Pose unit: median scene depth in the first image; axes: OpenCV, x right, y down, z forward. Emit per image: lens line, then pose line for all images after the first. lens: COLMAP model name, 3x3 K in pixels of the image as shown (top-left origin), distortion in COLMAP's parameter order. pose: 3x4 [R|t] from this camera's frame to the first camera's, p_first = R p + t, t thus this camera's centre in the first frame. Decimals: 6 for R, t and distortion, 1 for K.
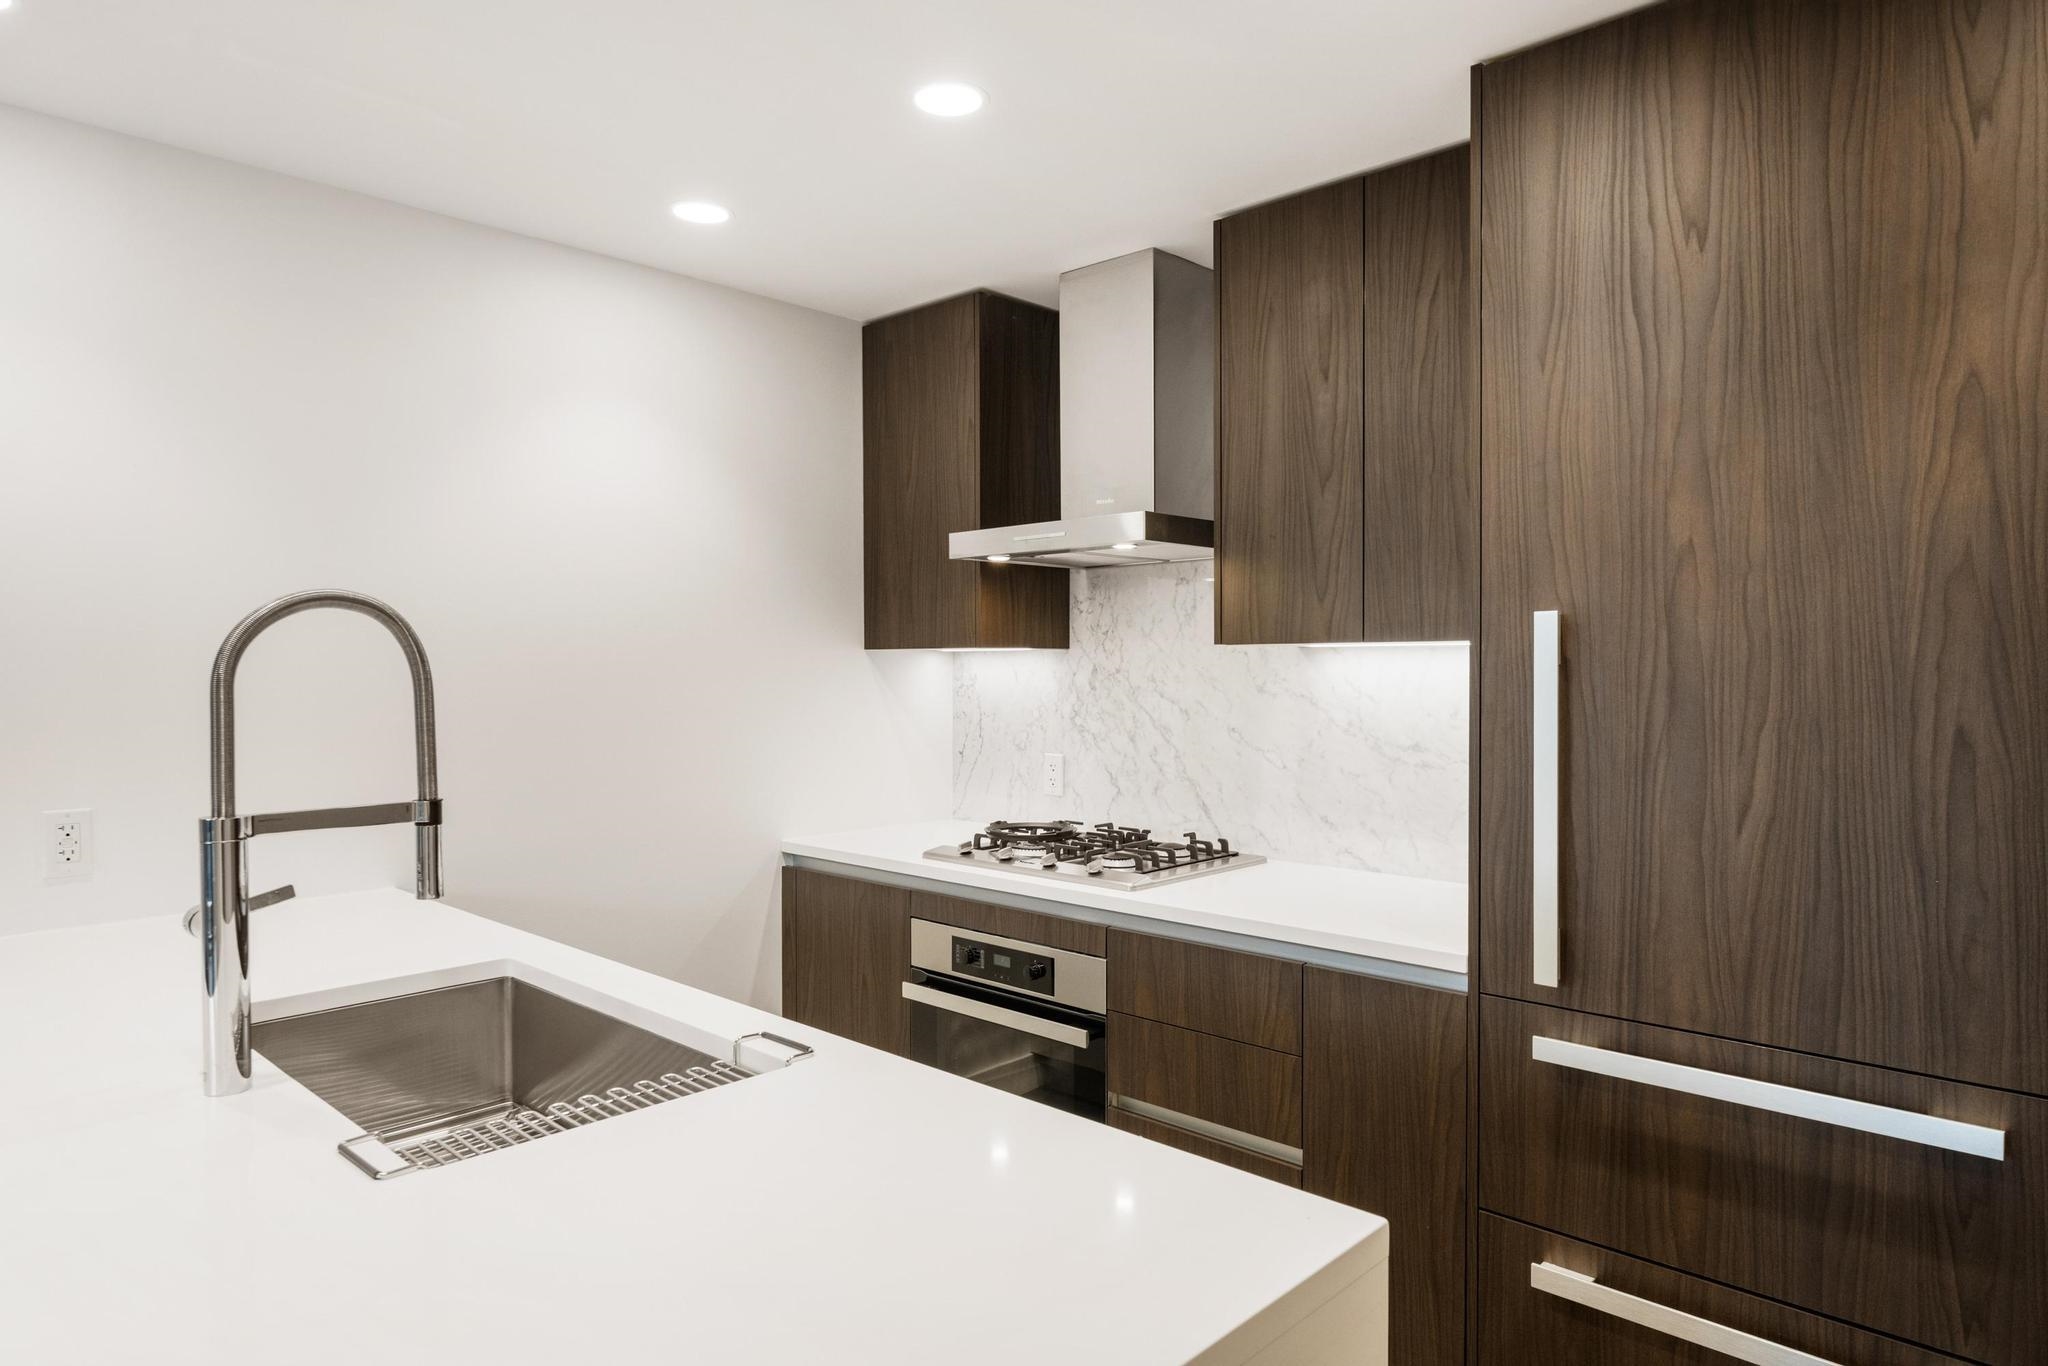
lens RADIAL K [[1235.8, 0, 1018.9], [0, 1235.8, 689.6], [0, 0, 1]] dist [-0.004277, 0.002904]
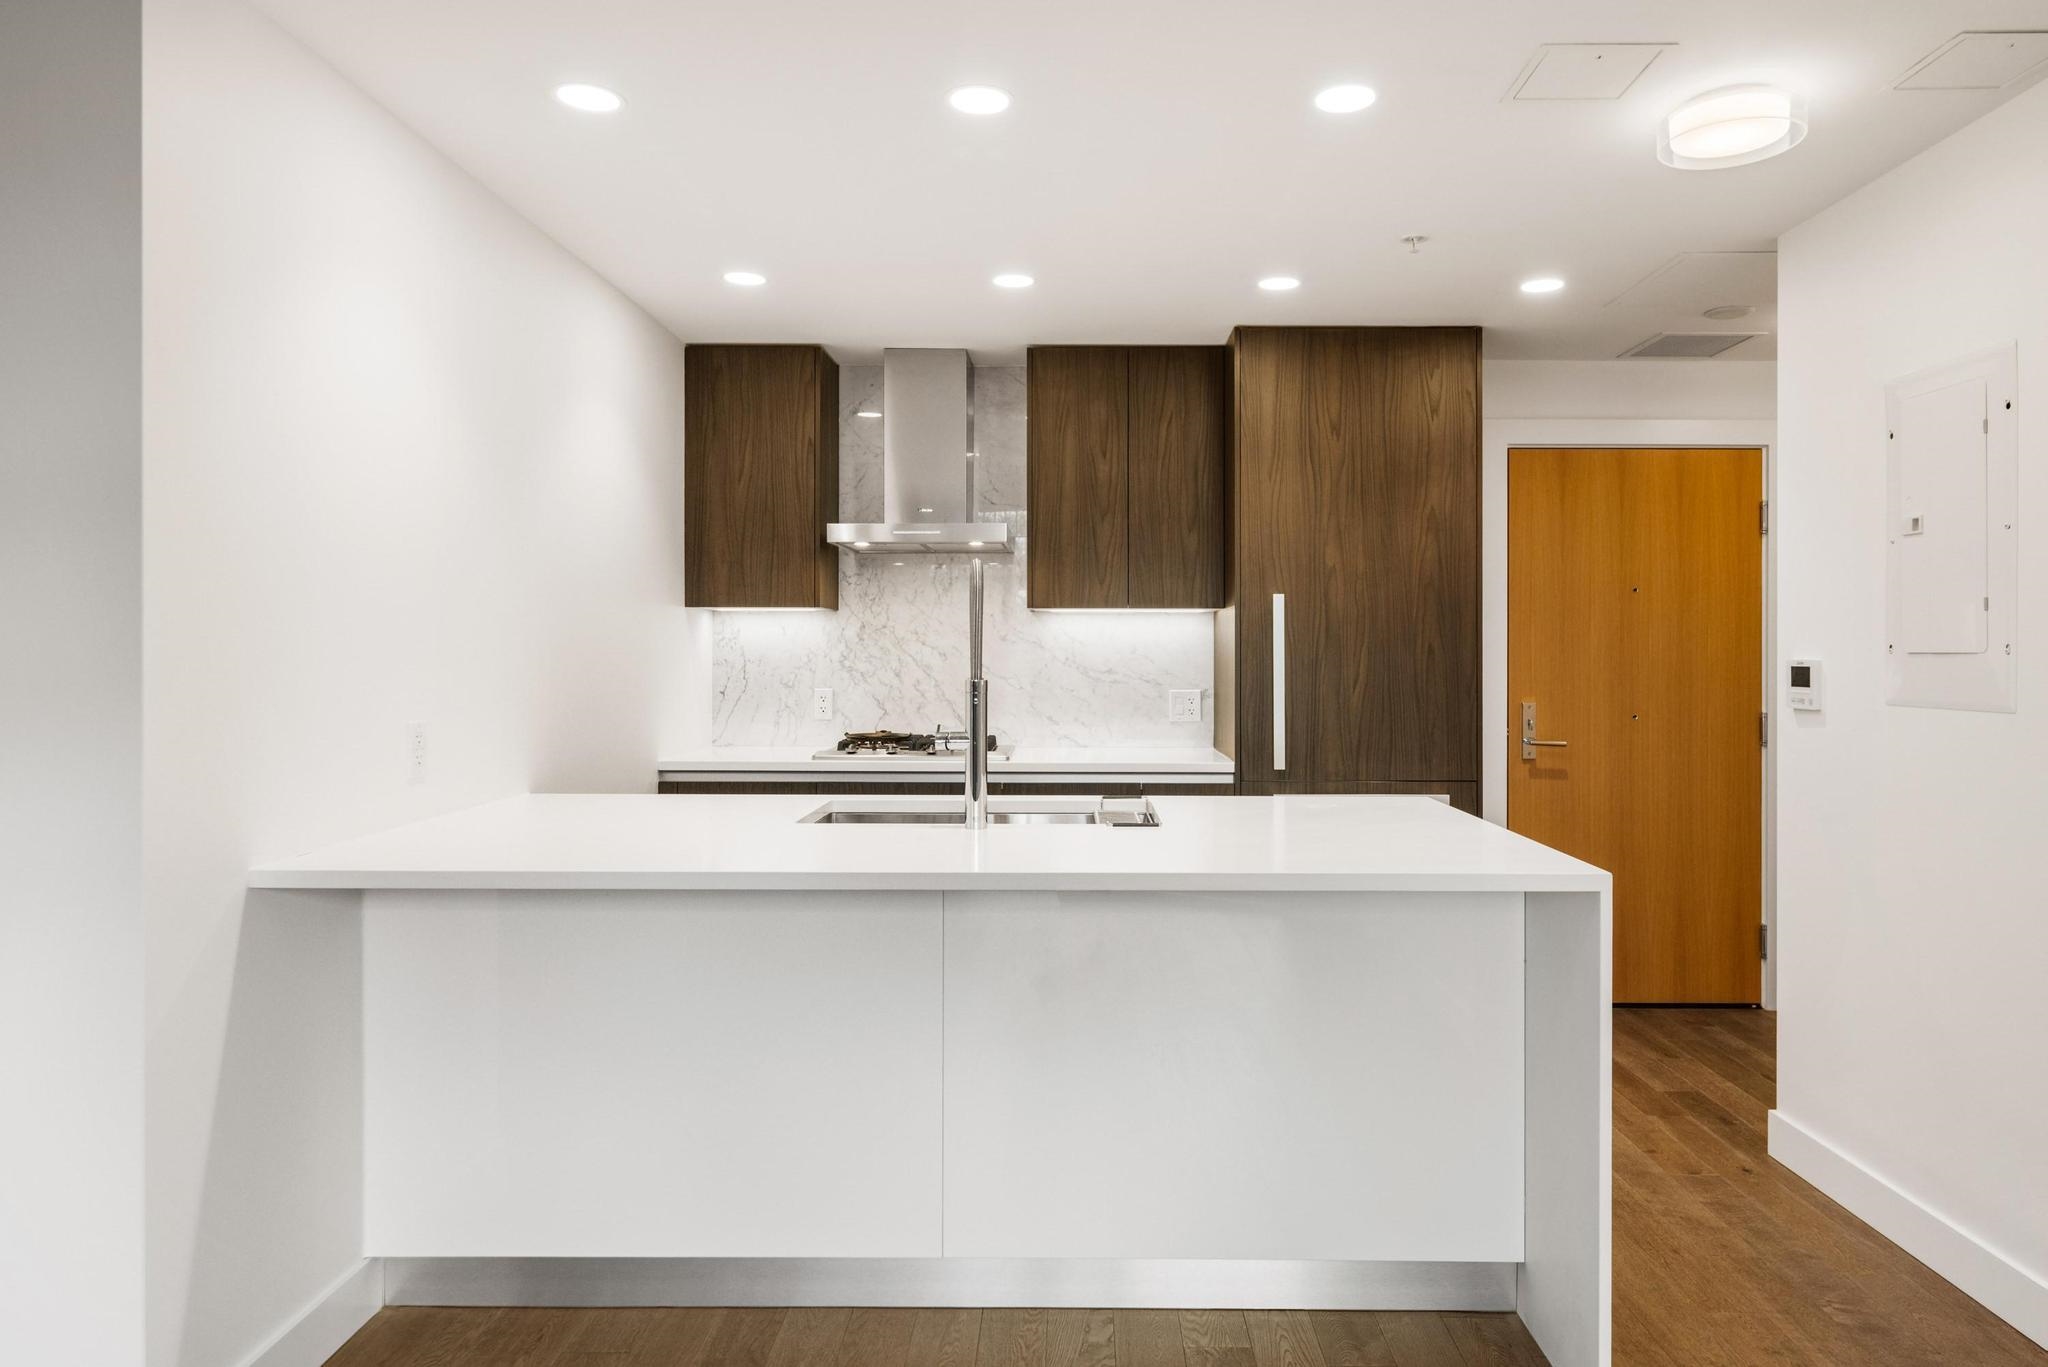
lens RADIAL K [[1235.8, 0, 1061.5], [0, 1235.8, 659.5], [0, 0, 1]] dist [-0.004277, 0.002904]
pose [[0.726268, -0.000140, 0.687411, -1.105234], [0.009352, 0.999909, -0.009677, 0.055938], [-0.687348, 0.013457, 0.726204, -0.247665]]
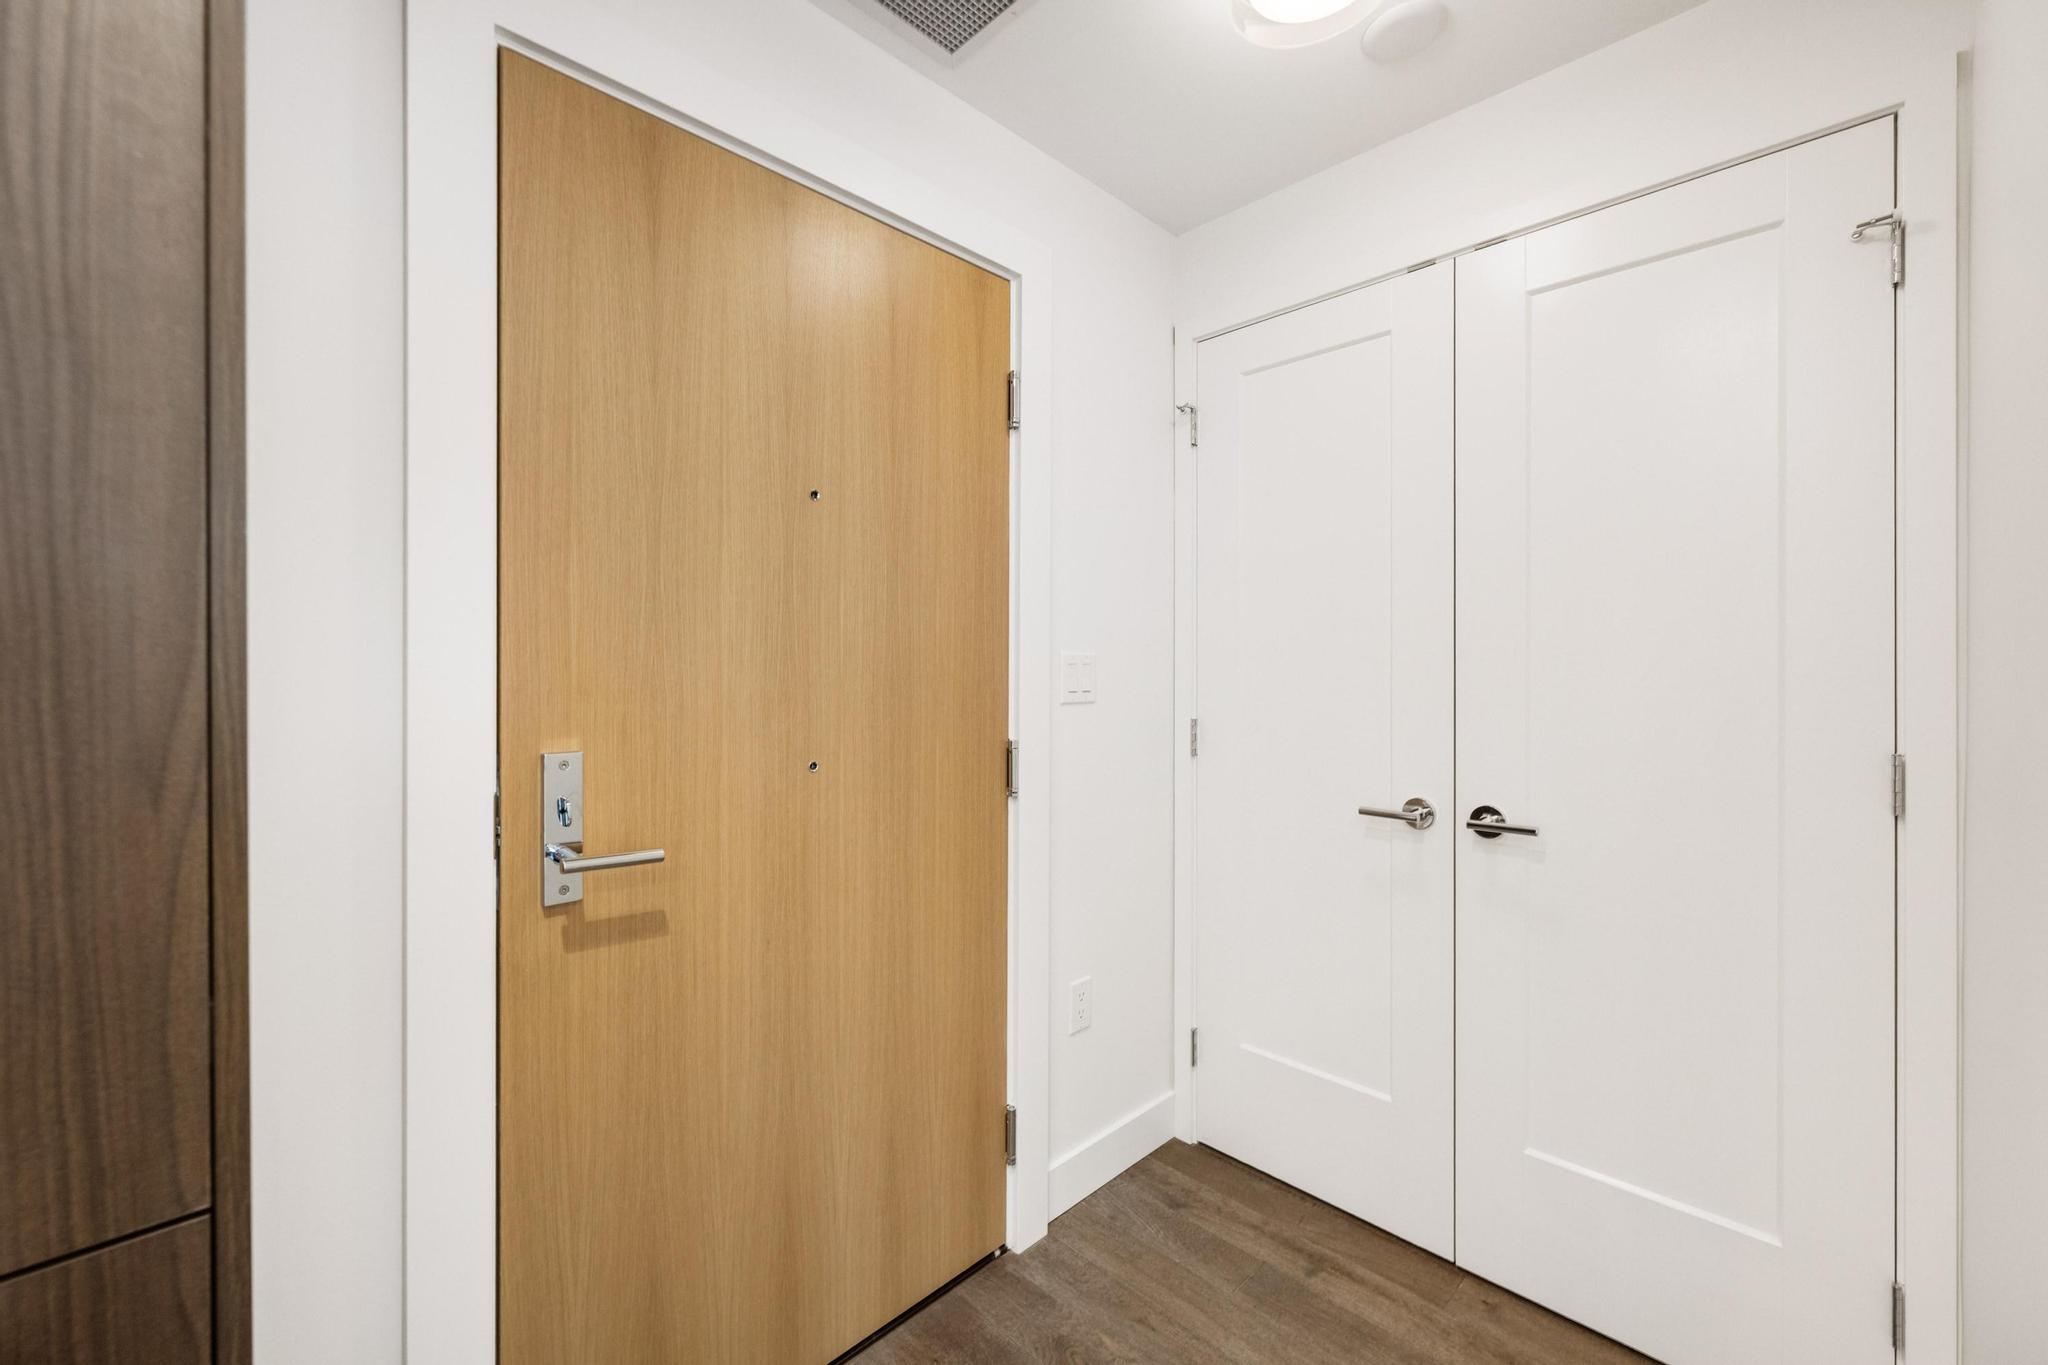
lens RADIAL K [[818.6, 0, 1019.9], [0, 818.6, 665.7], [0, 0, 1]] dist [0.000446, -0.000034]
pose [[0.028056, 0.004147, 0.999598, 0.342447], [0.016207, 0.999858, -0.004603, 0.067645], [-0.999475, 0.016330, 0.027985, 0.398893]]
